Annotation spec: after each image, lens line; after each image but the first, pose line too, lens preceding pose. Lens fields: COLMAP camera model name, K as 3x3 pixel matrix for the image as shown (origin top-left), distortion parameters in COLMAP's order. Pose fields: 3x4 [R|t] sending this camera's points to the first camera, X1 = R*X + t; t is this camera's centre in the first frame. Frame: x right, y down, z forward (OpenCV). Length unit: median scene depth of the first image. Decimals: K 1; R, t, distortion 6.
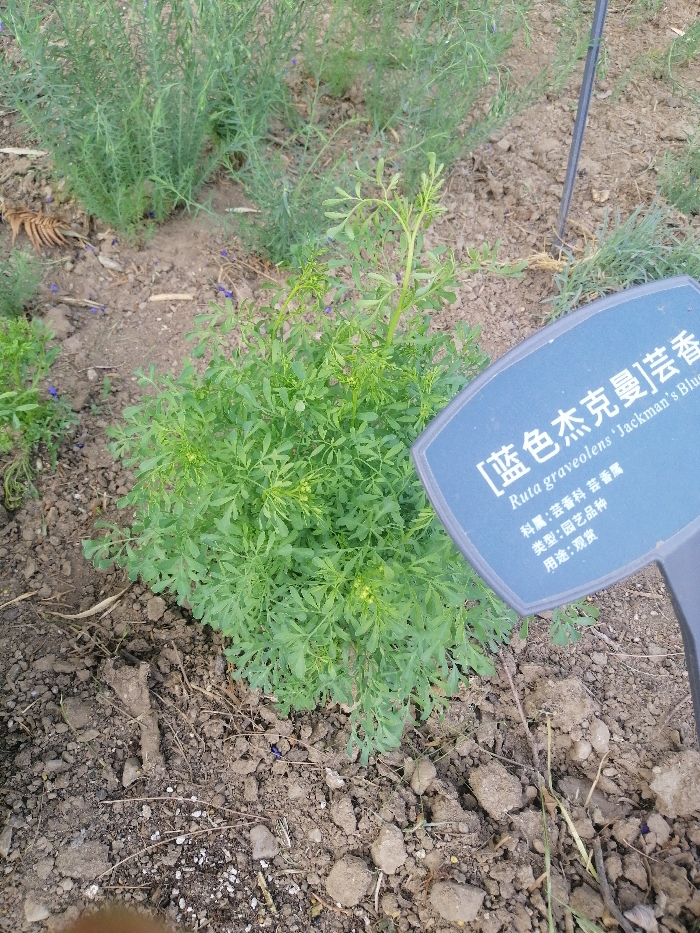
lens RADIAL K [[712.9, 0, 350.0], [0, 712.9, 466.5], [0, 0, 1]] dist [-0.012225, -0.002112]
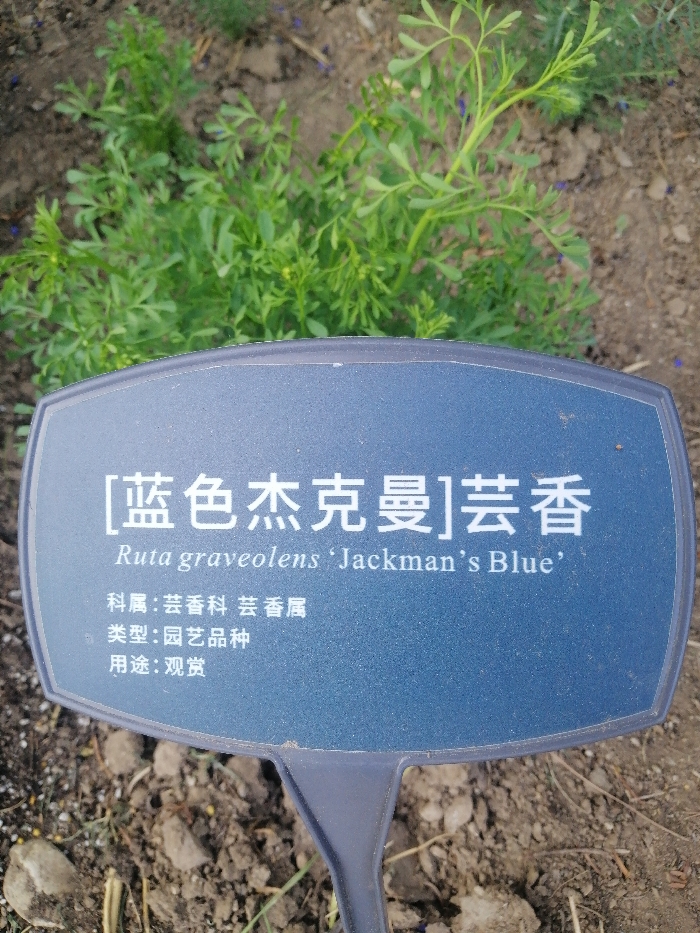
lens RADIAL K [[717.6, 0, 350.0], [0, 717.6, 466.5], [0, 0, 1]] dist [0.065334, -0.156437]
pose [[0.802050, 0.543673, -0.247255, 0.478512], [-0.472458, 0.830795, 0.294217, -0.283241], [0.365376, -0.119159, 0.923202, 0.456392]]
